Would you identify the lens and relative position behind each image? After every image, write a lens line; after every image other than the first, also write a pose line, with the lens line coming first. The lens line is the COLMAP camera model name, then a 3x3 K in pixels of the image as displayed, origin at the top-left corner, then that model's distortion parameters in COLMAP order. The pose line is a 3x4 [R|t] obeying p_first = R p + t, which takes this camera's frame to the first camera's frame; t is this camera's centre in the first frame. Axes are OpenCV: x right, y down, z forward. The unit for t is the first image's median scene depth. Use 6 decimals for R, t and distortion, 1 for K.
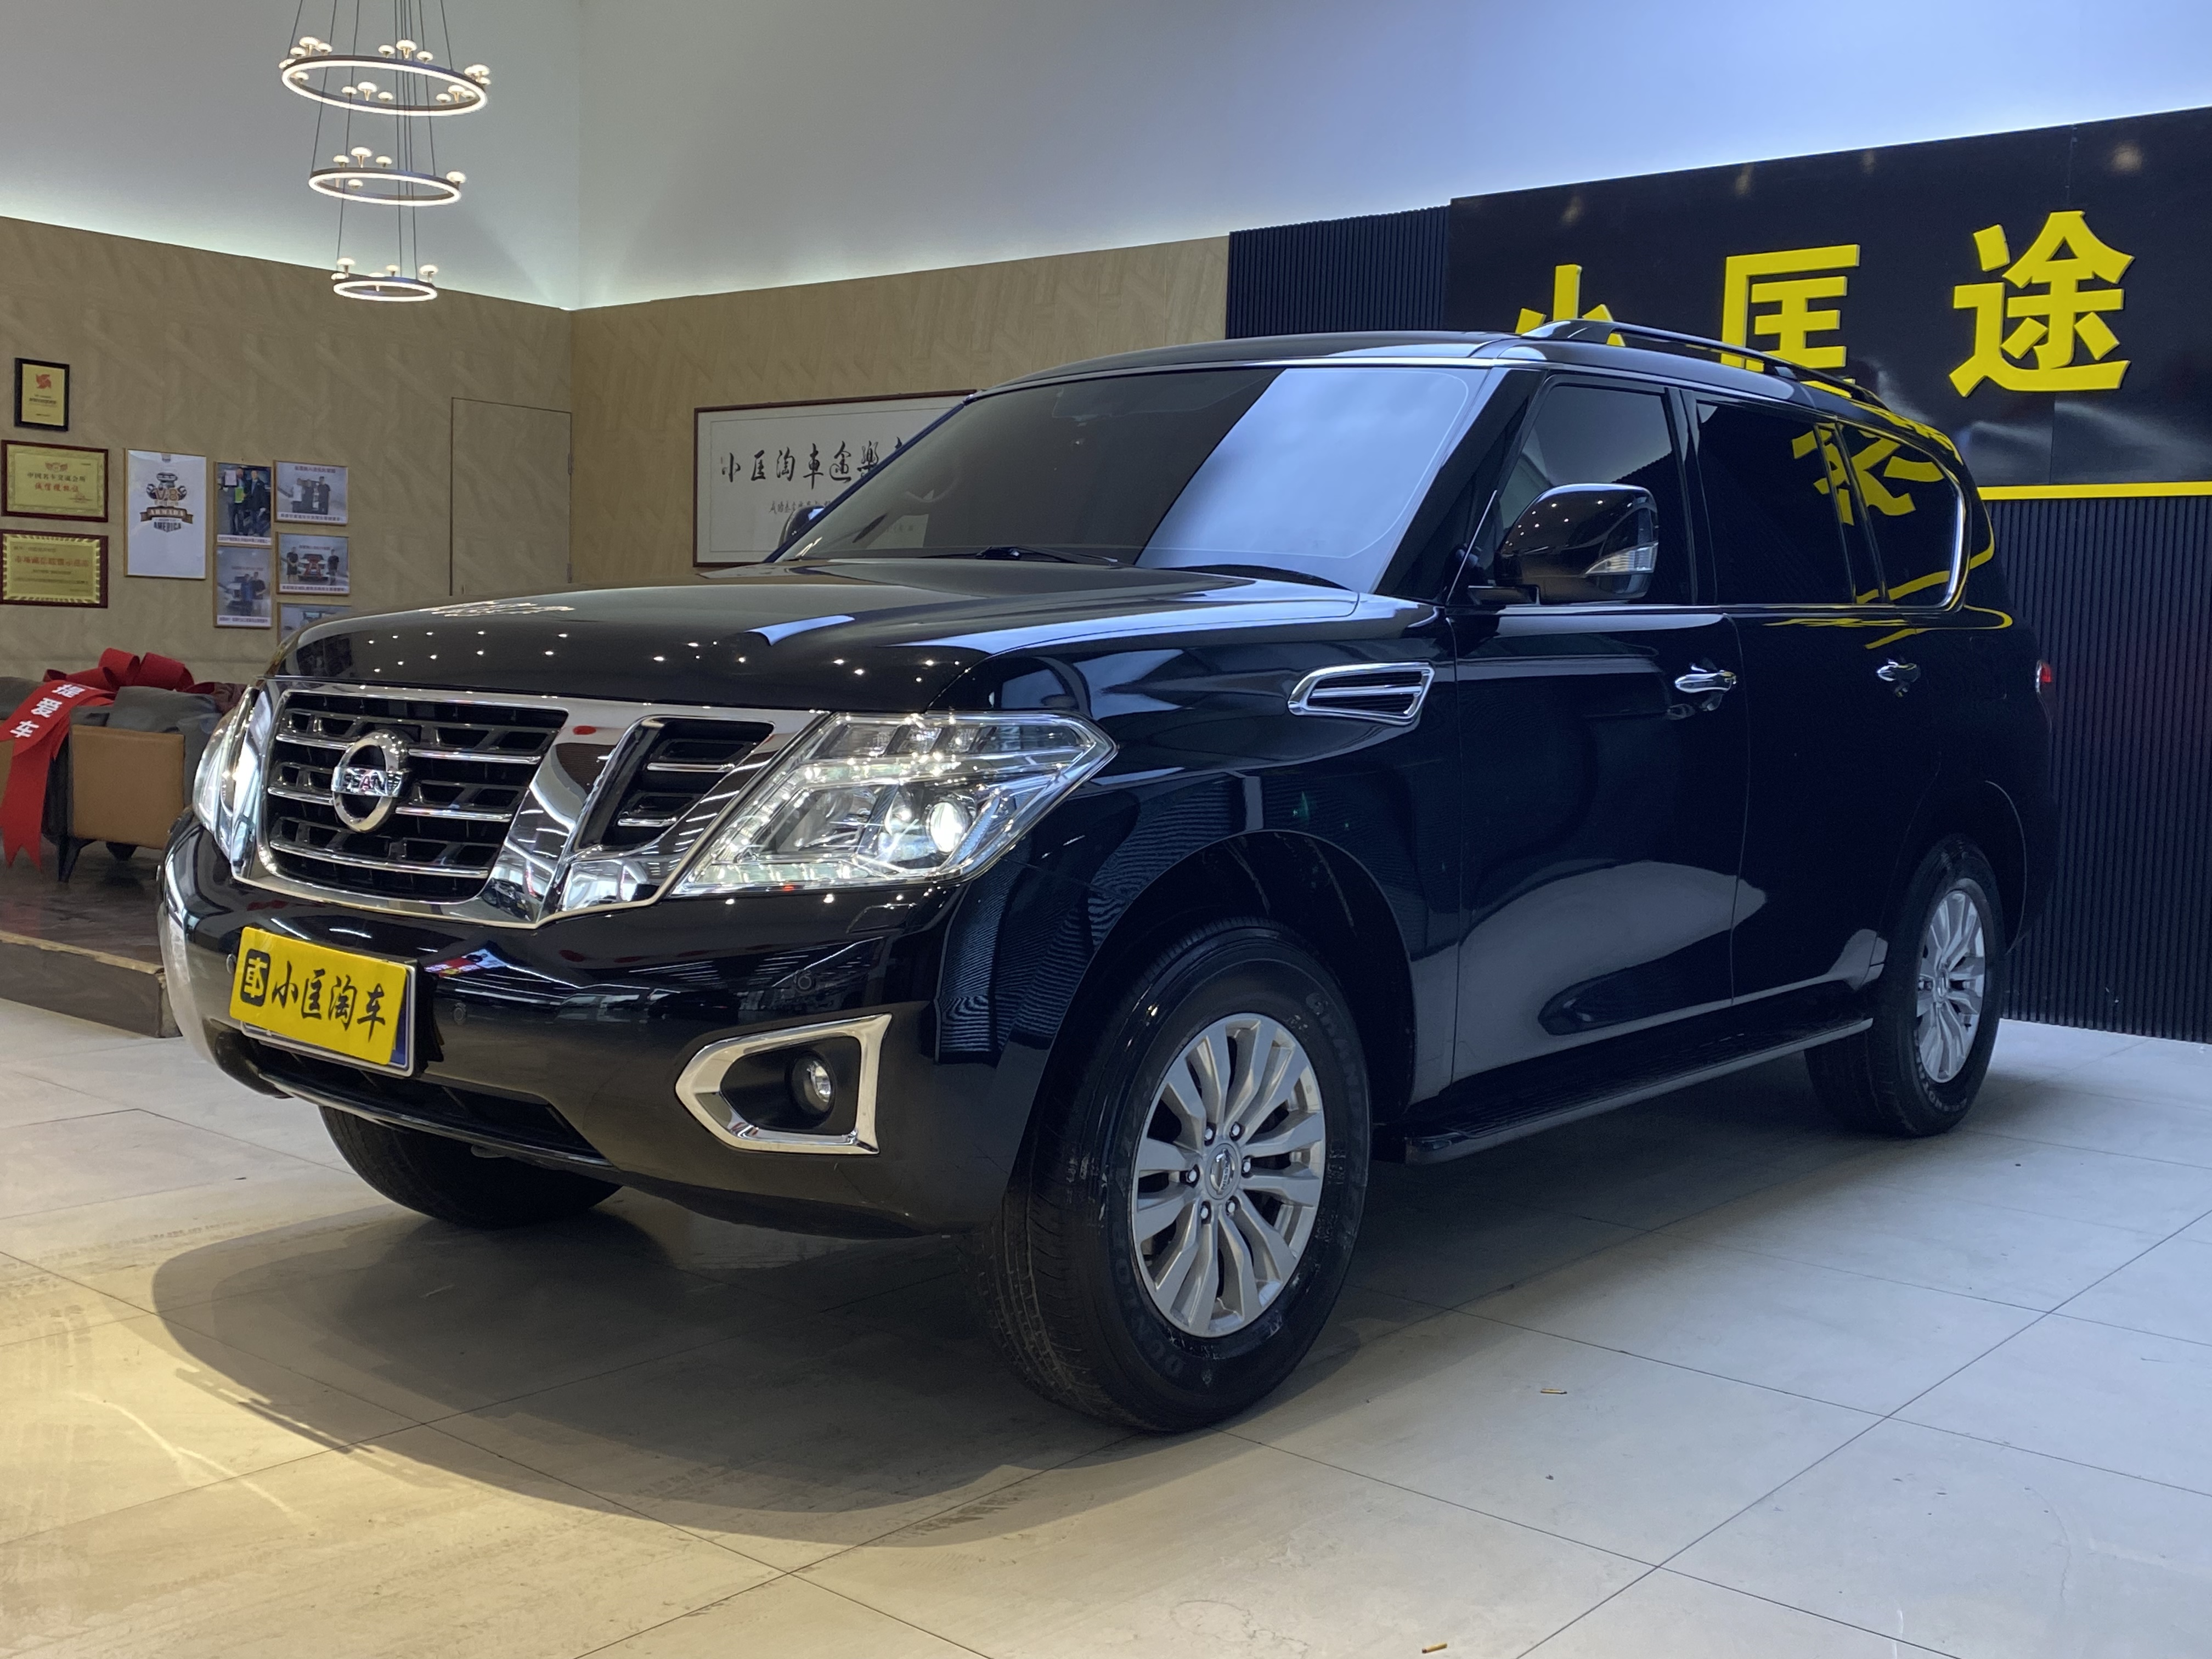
lens RADIAL K [[2285.0, 0, 1106.0], [0, 2285.0, 829.5], [0, 0, 1]] dist [0.106053, -0.228309]
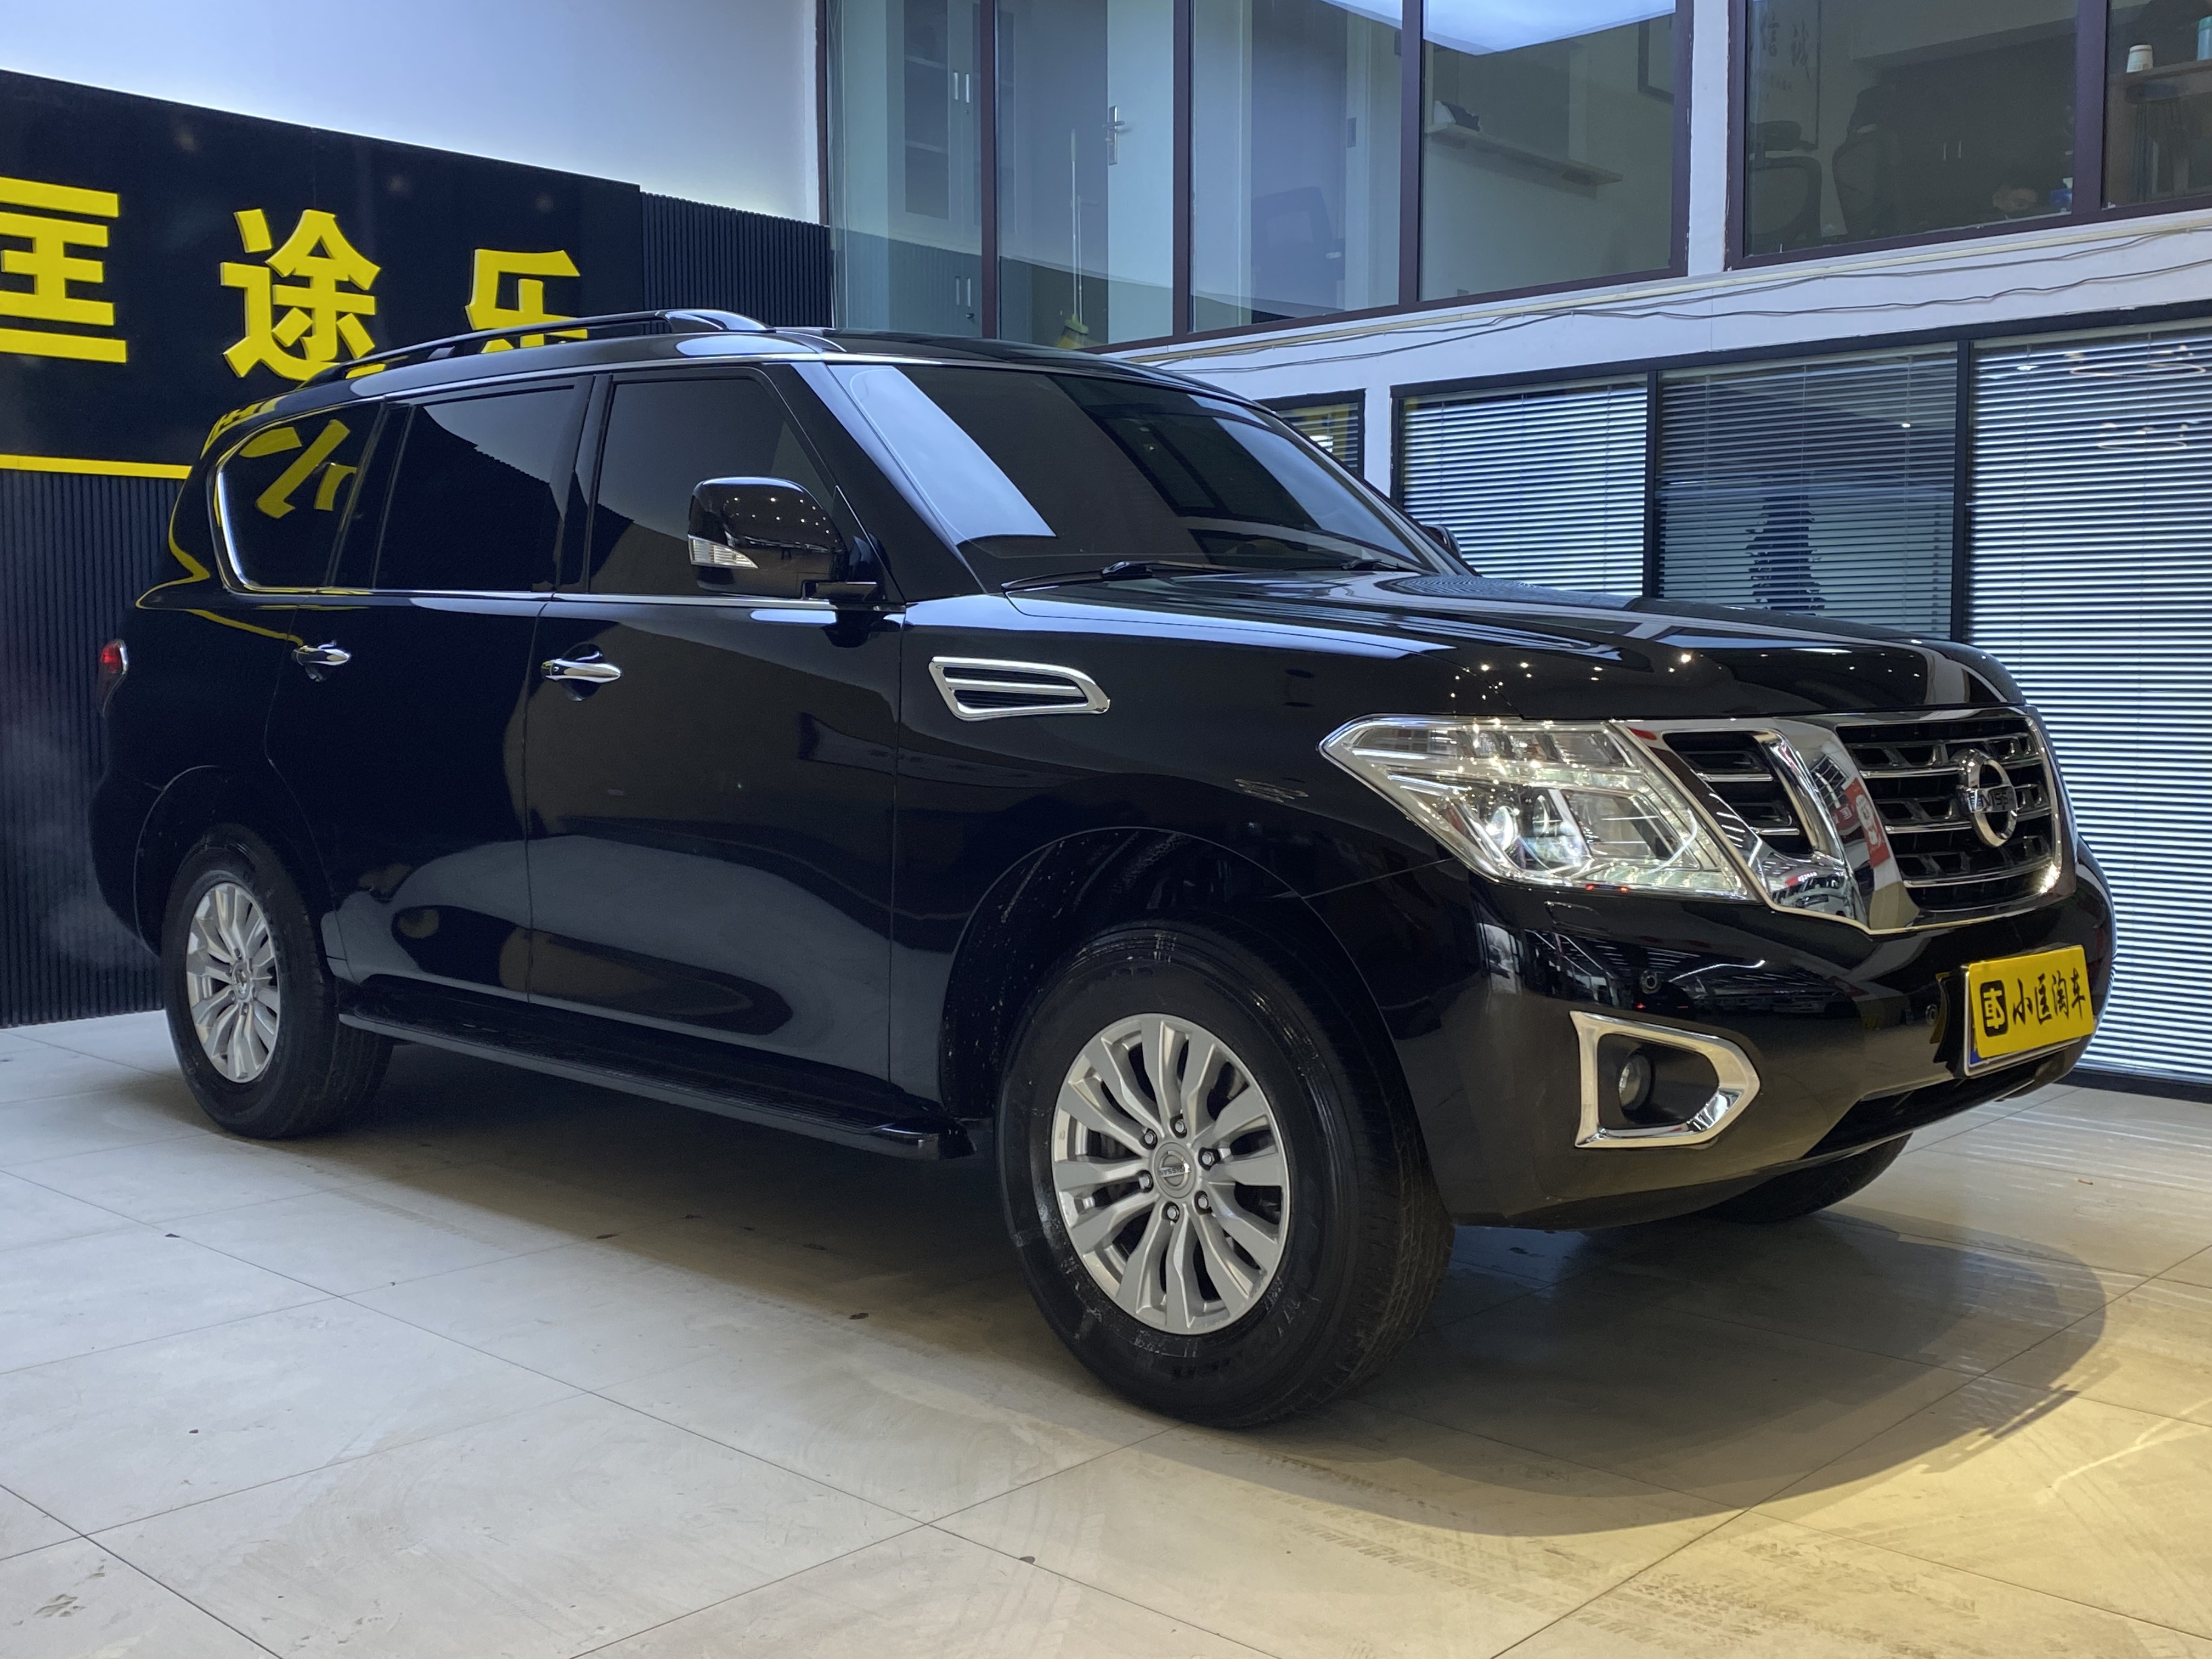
lens RADIAL K [[2285.0, 0, 1106.0], [0, 2285.0, 829.5], [0, 0, 1]] dist [0.106053, -0.228309]
pose [[0.047072, -0.104865, 0.993372, -1.212673], [0.082577, 0.991479, 0.100753, -0.127656], [-0.995472, 0.077287, 0.055330, 1.172270]]
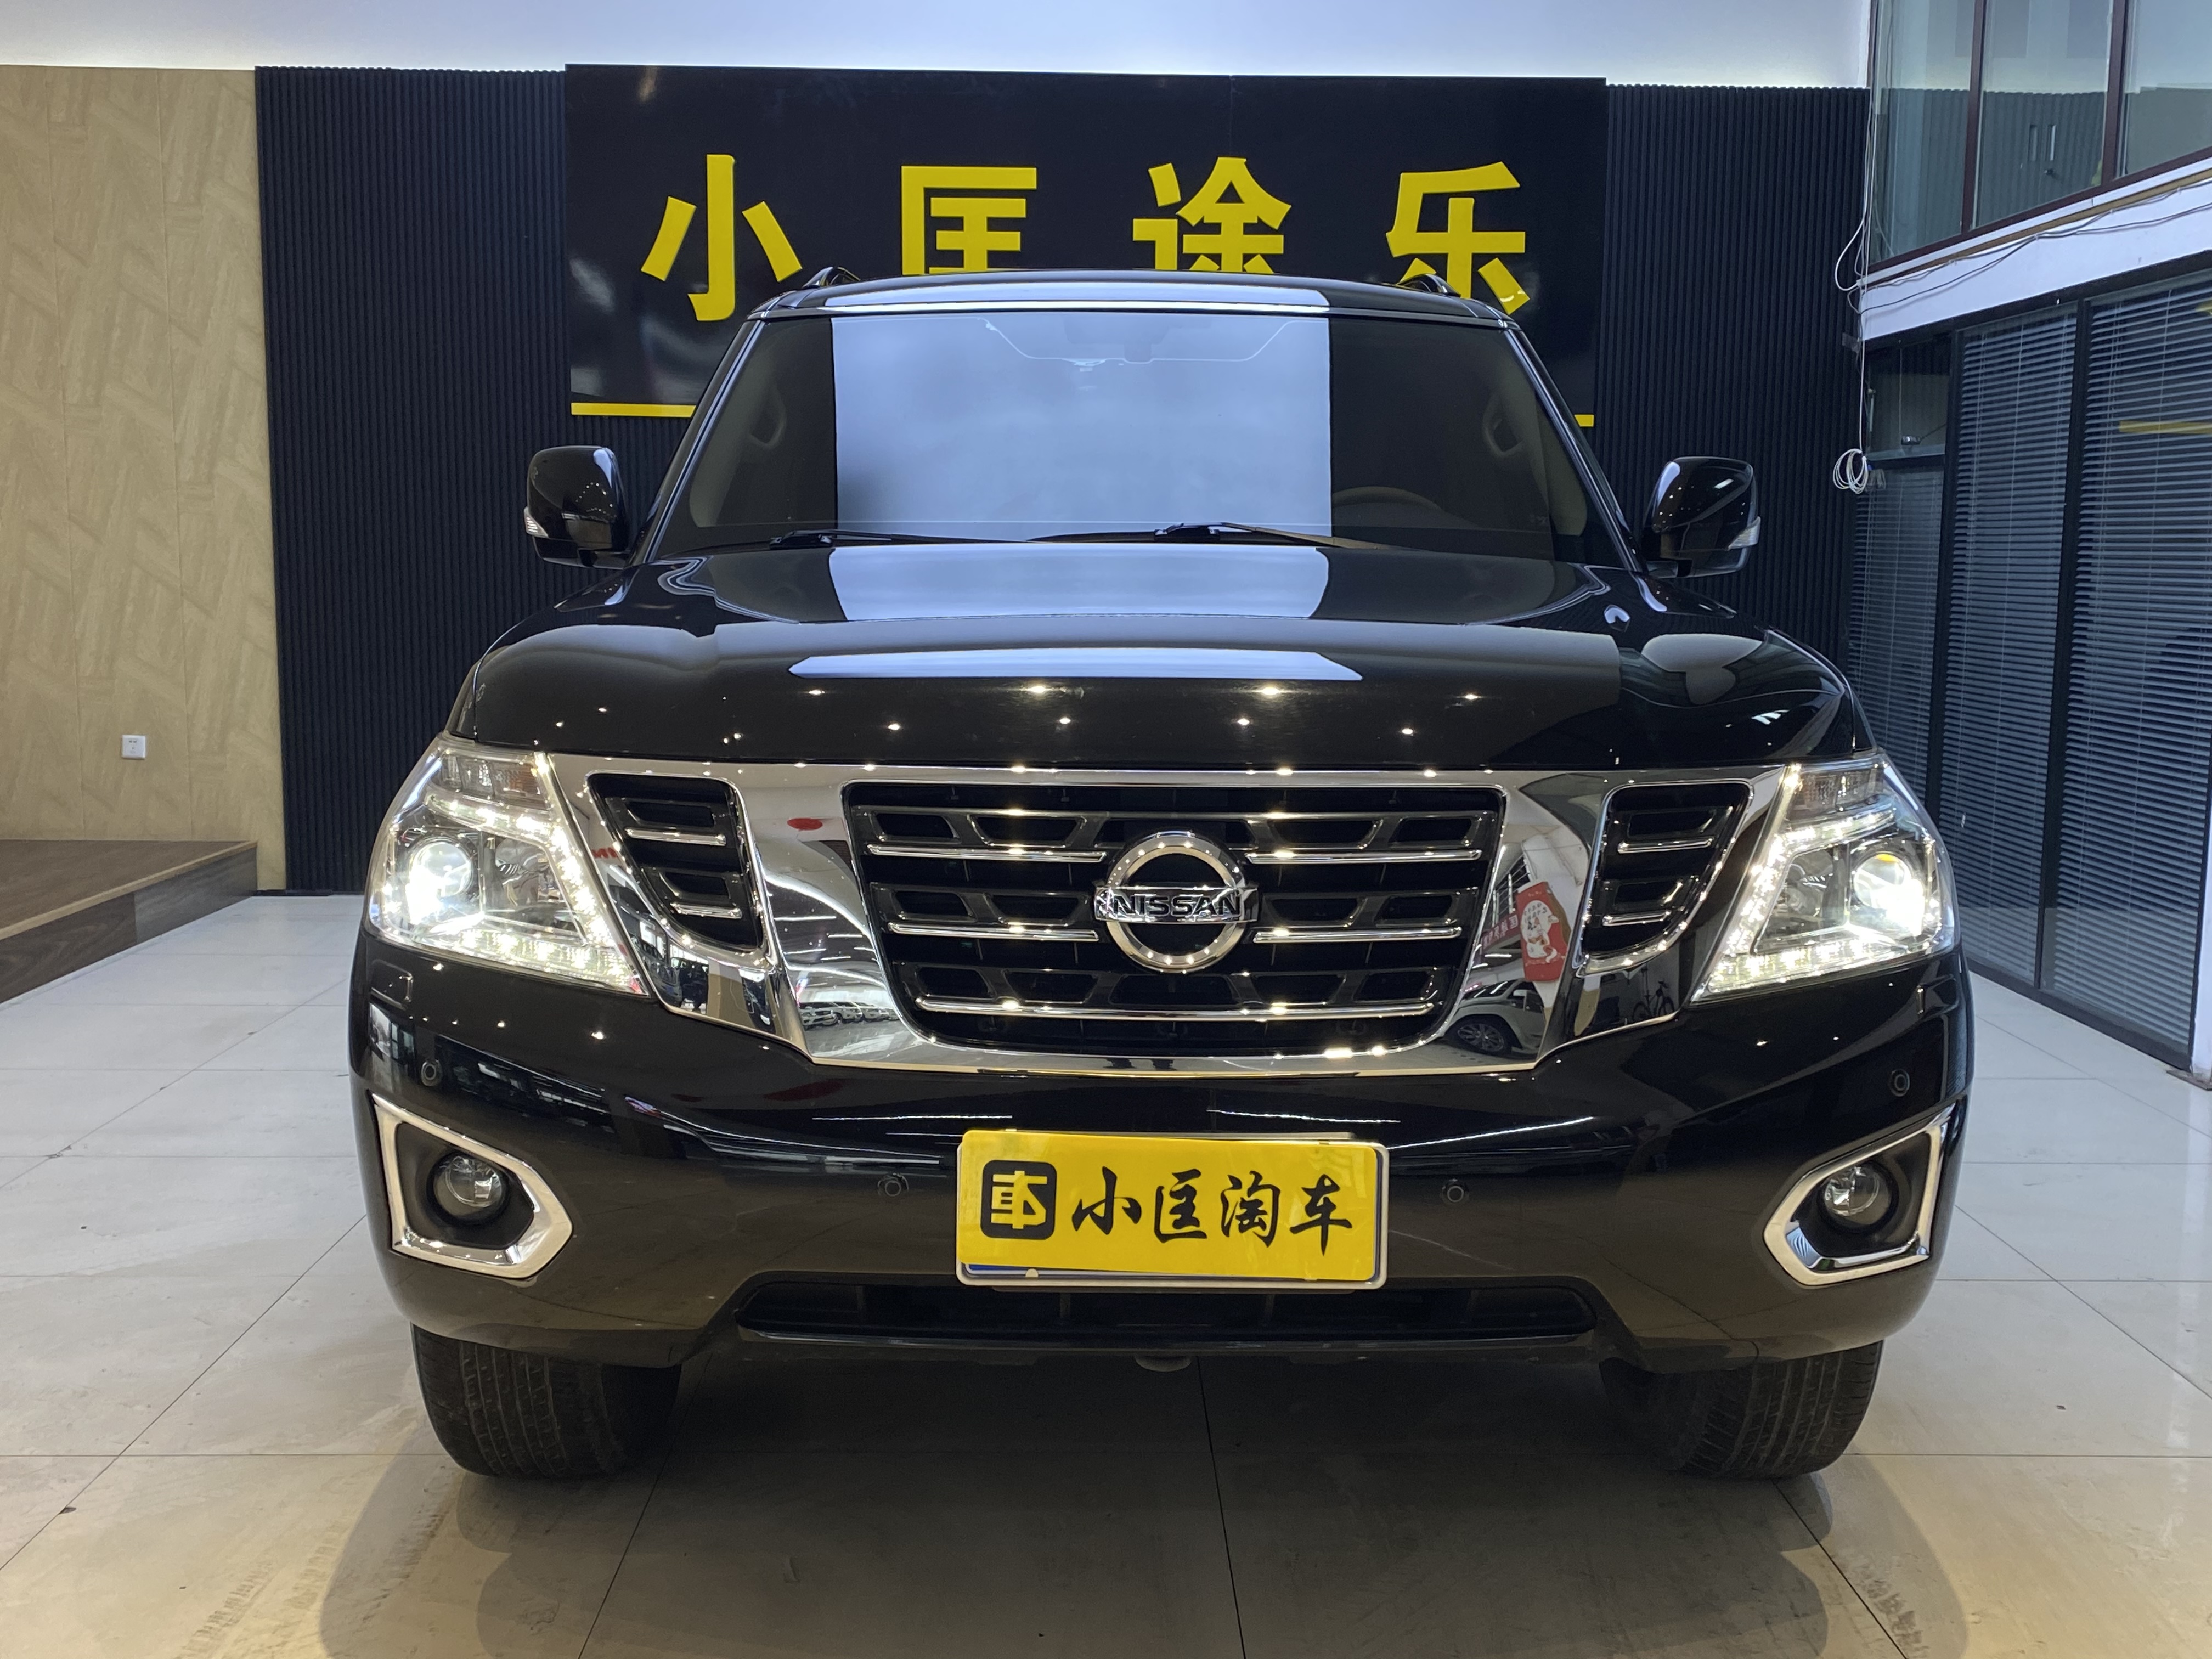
lens RADIAL K [[2285.0, 0, 1106.0], [0, 2285.0, 829.5], [0, 0, 1]] dist [0.106053, -0.228309]
pose [[0.753873, -0.104178, 0.648709, -0.699087], [0.064778, 0.994324, 0.084403, -0.092552], [-0.653819, -0.021607, 0.756342, 0.409191]]
